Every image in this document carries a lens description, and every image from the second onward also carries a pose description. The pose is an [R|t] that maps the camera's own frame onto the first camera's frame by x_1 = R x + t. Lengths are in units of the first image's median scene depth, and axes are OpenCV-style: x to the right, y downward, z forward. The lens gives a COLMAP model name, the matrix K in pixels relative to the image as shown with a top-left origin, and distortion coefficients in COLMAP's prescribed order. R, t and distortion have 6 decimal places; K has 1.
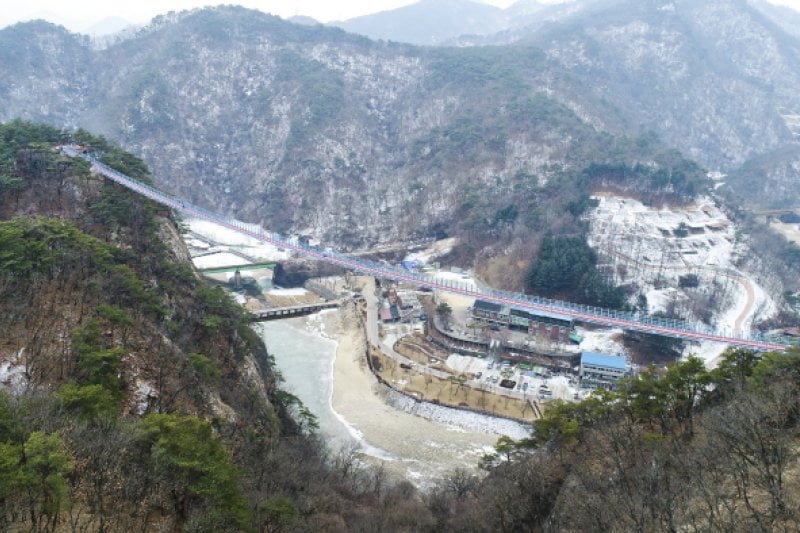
lens RADIAL K [[633.1, 0, 416.3], [0, 633.1, 218.4], [0, 0, 1]] dist [0.002456, -0.007463]
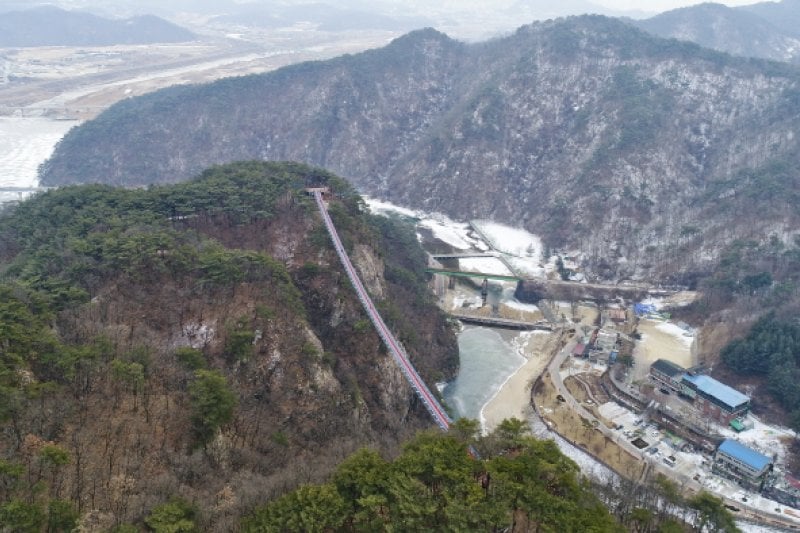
lens RADIAL K [[633.1, 0, 416.3], [0, 633.1, 218.4], [0, 0, 1]] dist [0.002456, -0.007463]
pose [[0.841648, 0.171427, -0.512096, 0.118787], [-0.166515, 0.984454, 0.055877, -0.044009], [0.513714, 0.038243, 0.857109, -0.054289]]
